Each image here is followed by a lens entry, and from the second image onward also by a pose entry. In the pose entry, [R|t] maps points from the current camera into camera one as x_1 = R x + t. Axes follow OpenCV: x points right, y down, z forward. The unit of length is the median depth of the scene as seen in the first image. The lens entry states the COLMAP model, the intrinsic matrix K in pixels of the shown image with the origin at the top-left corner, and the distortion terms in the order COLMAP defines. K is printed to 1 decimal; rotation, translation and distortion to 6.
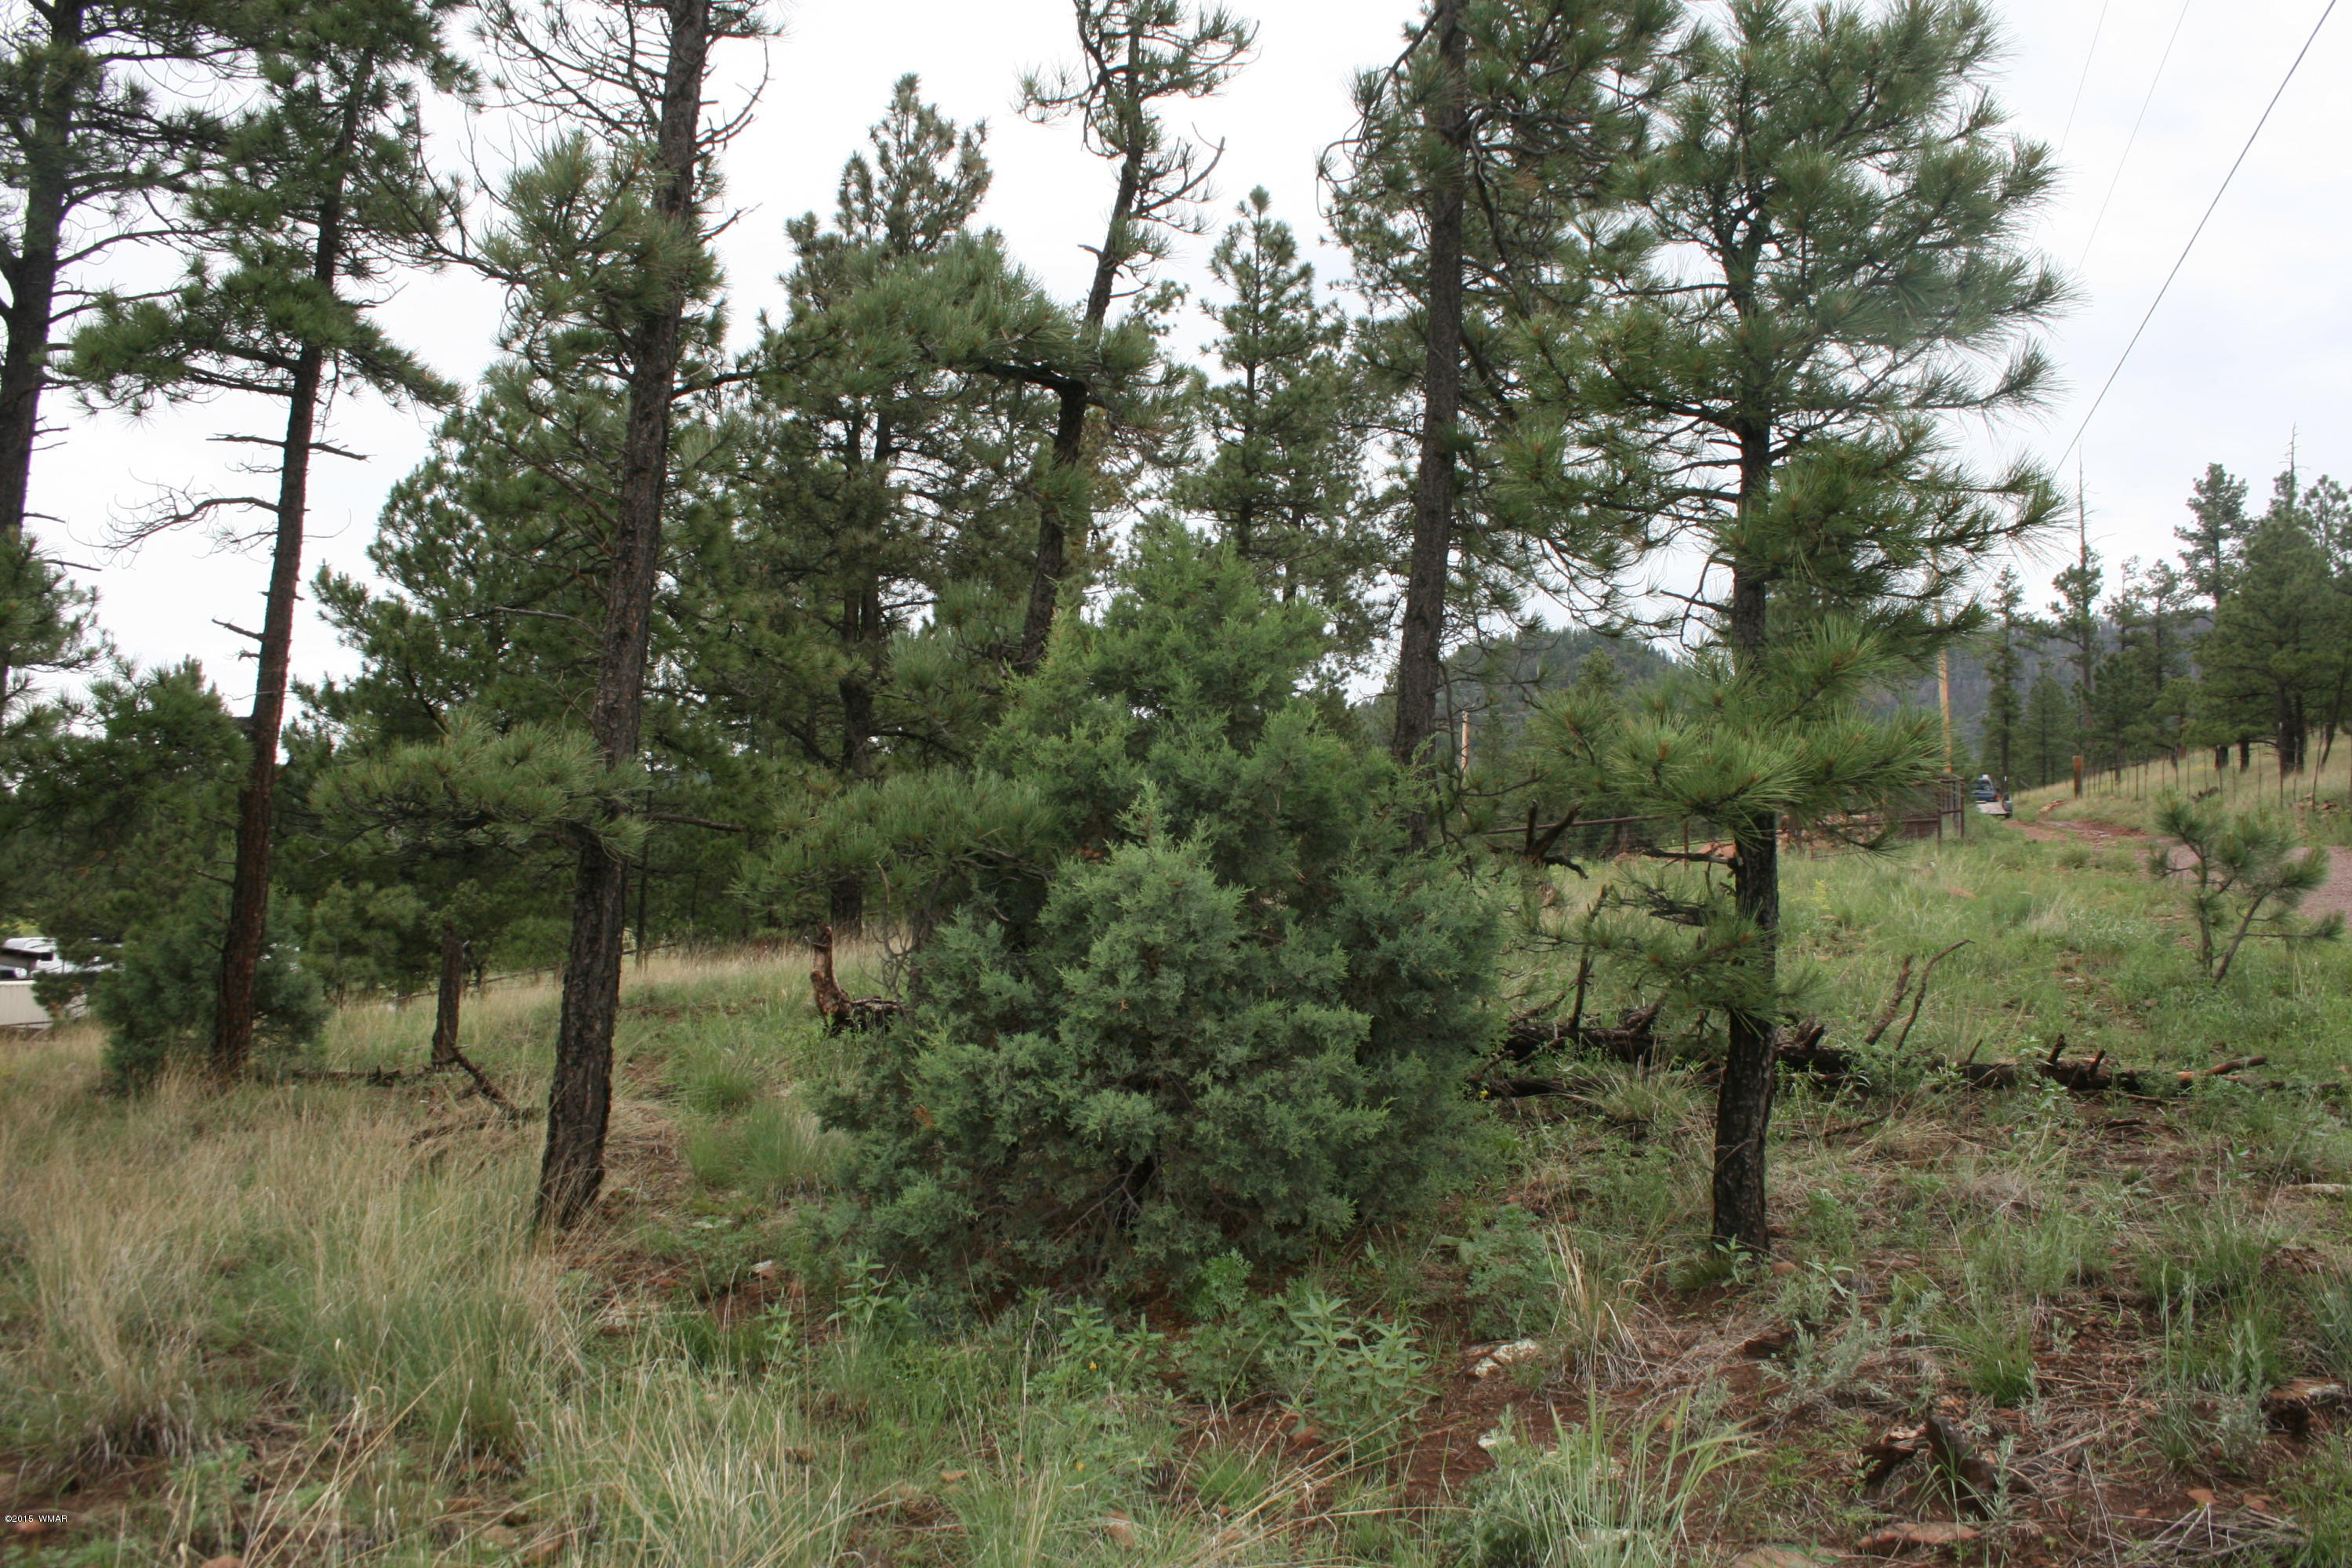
lens RADIAL K [[1959.7, 0, 1177.4], [0, 1959.7, 755.6], [0, 0, 1]] dist [-0.155795, 0.132828]
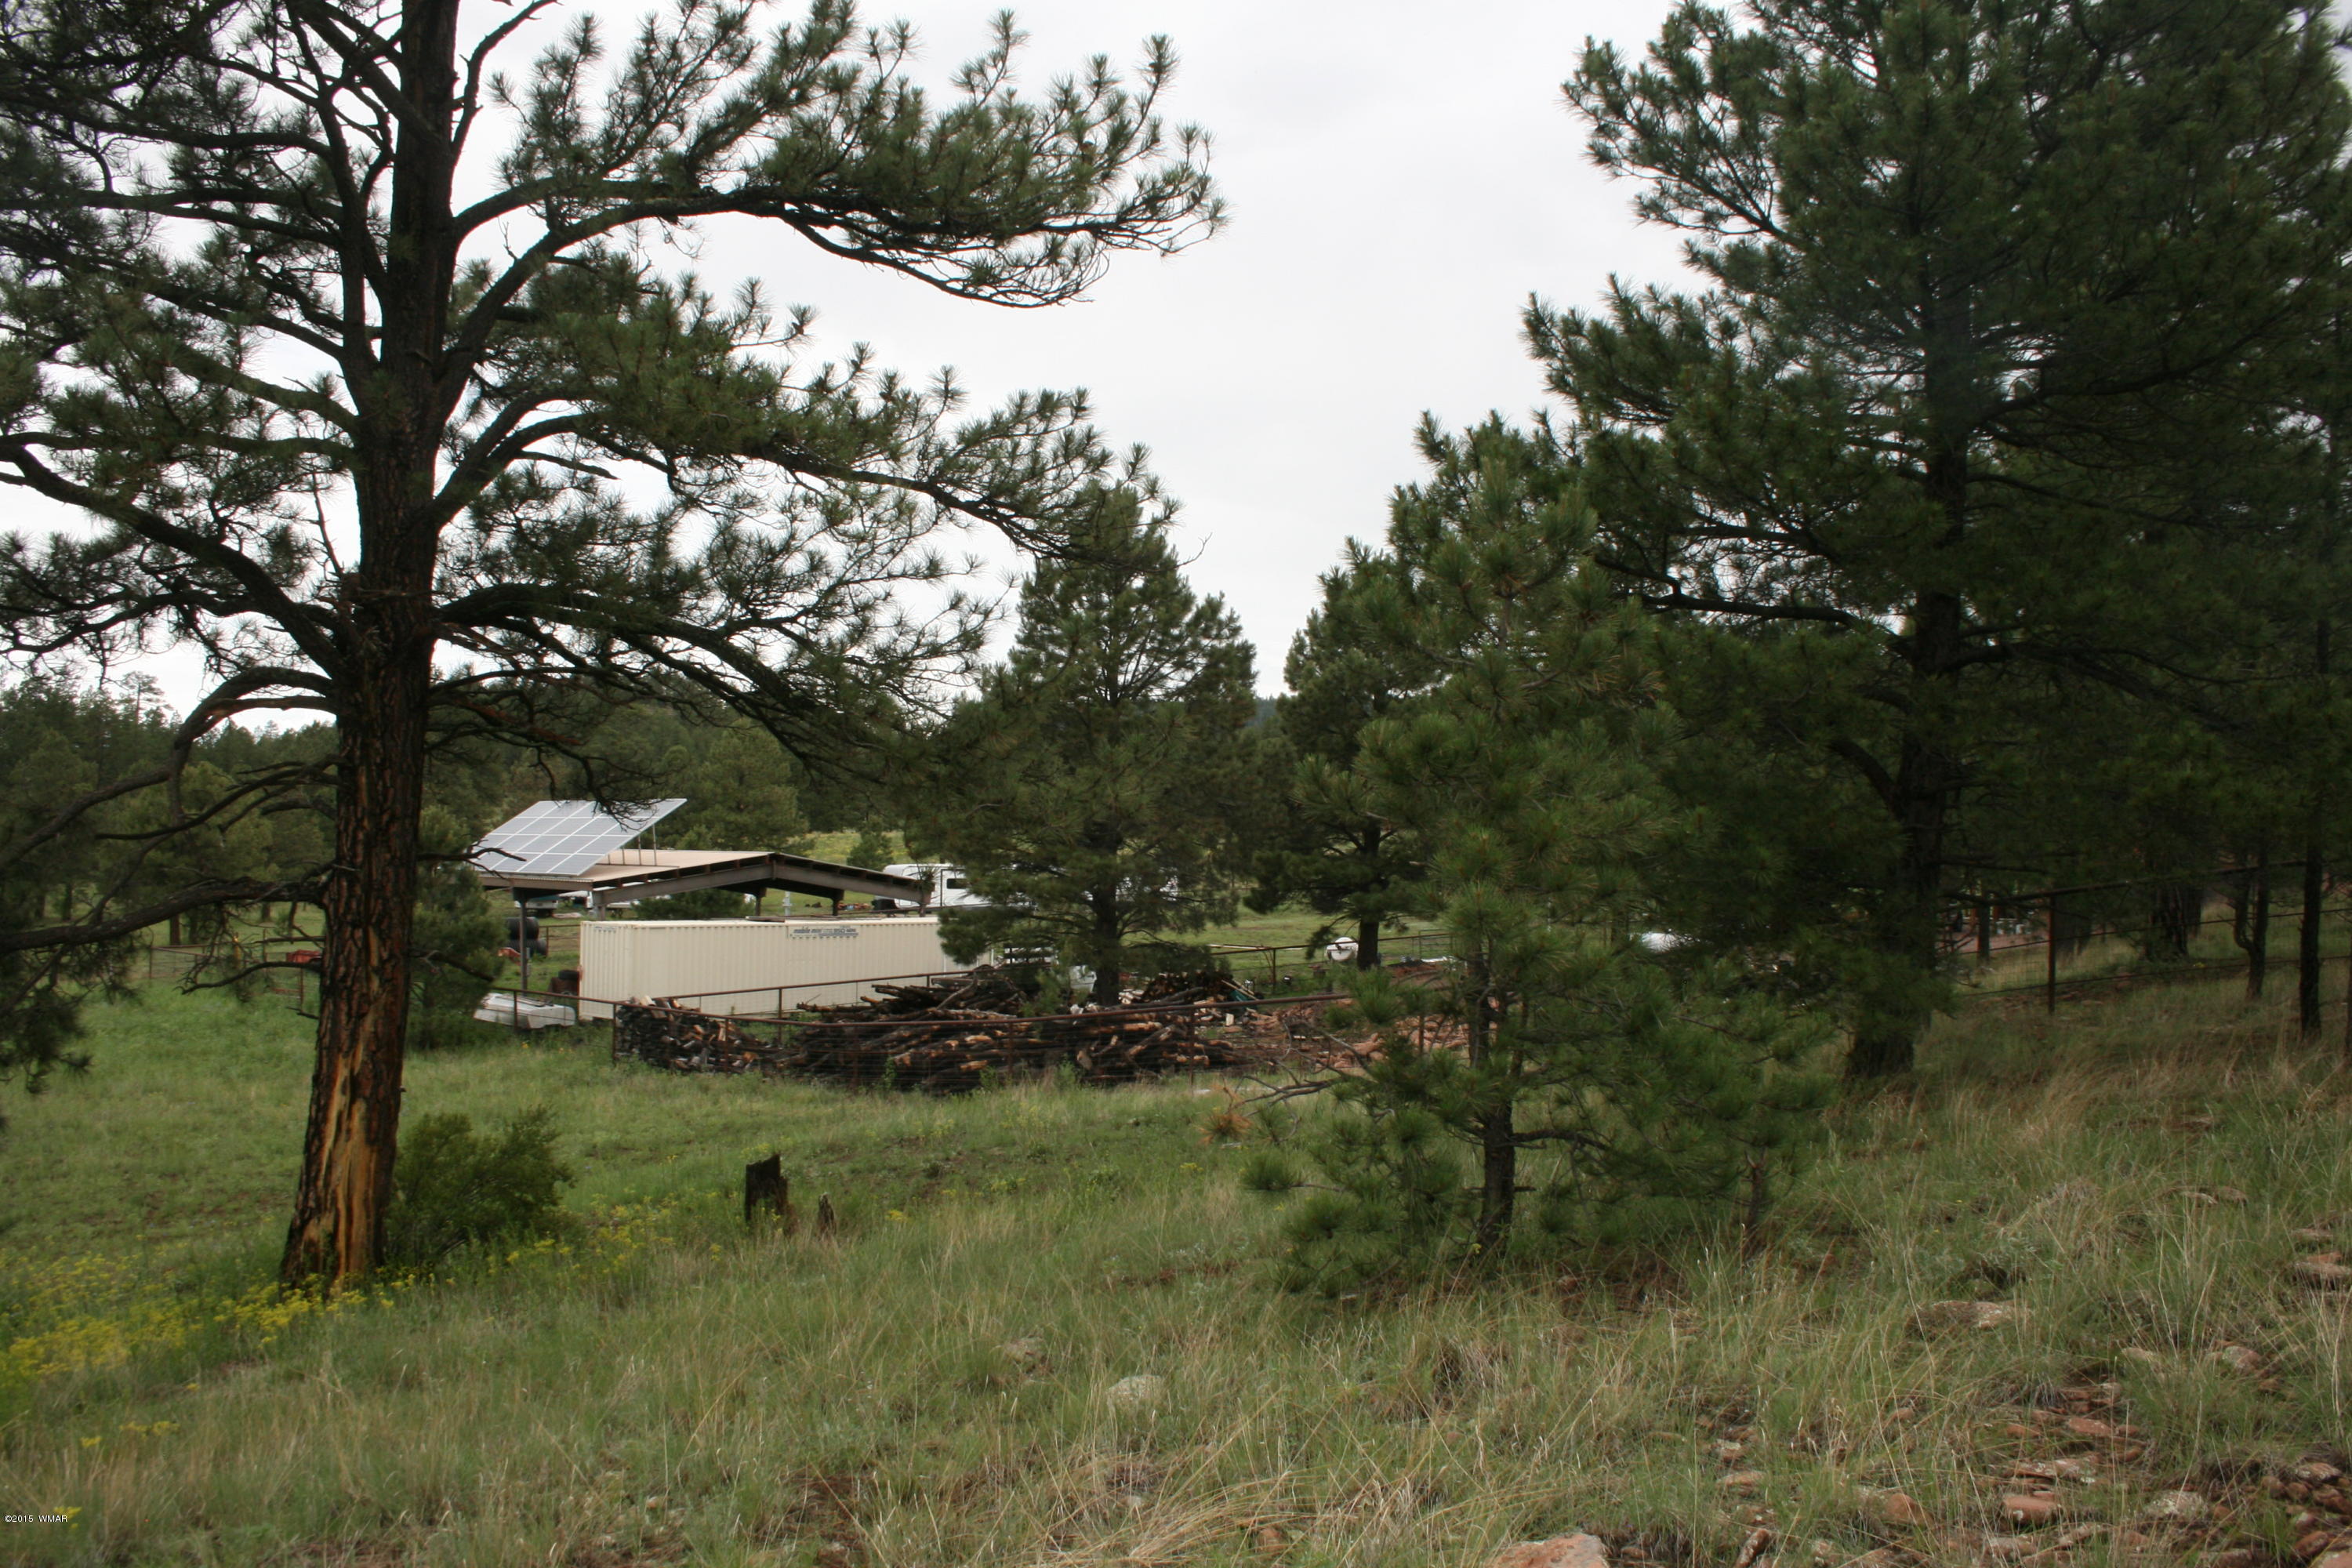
lens RADIAL K [[1959.7, 0, 1167.7], [0, 1959.7, 777.7], [0, 0, 1]] dist [-0.155795, 0.132828]
pose [[0.919717, -0.004872, -0.392551, -1.125124], [0.023722, 0.998786, 0.043182, 0.158872], [0.391864, -0.049028, 0.918716, 1.660170]]
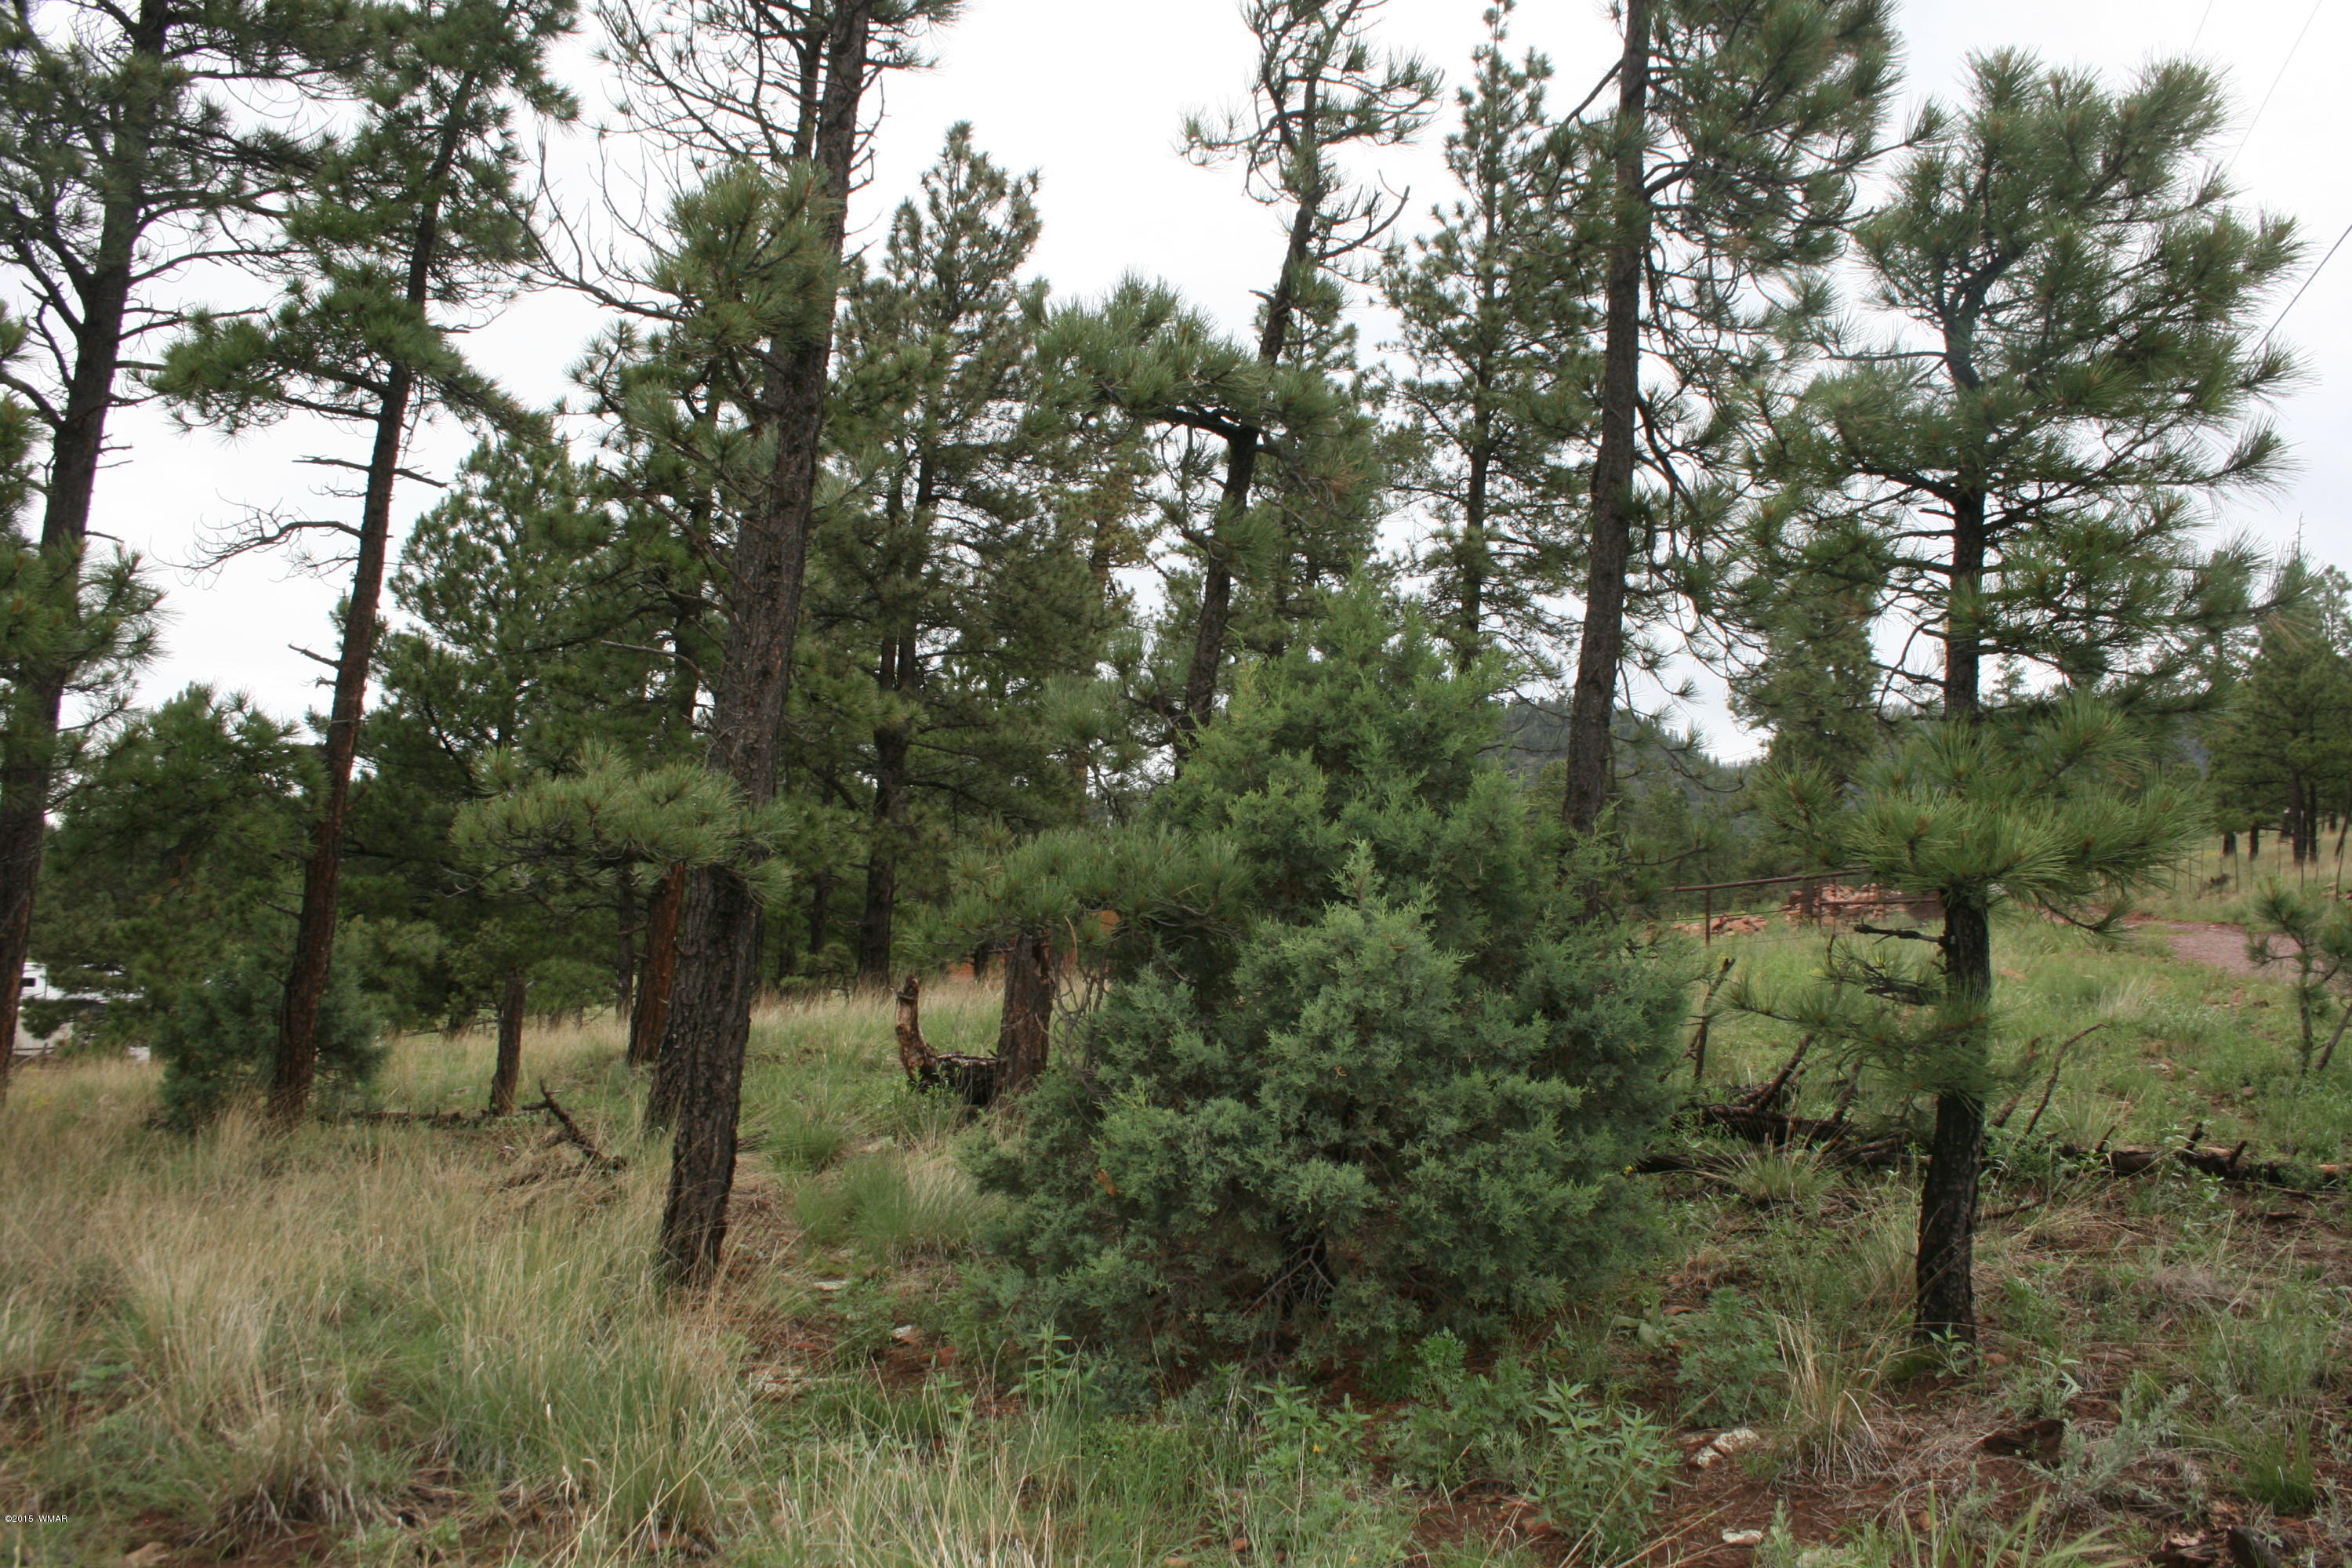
lens RADIAL K [[1959.7, 0, 1179.9], [0, 1959.7, 766.7], [0, 0, 1]] dist [-0.155795, 0.132828]
pose [[0.999532, 0.029761, 0.007023, -0.054247], [-0.029585, 0.999275, -0.023968, 0.001041], [-0.007731, 0.023749, 0.999688, 0.015927]]
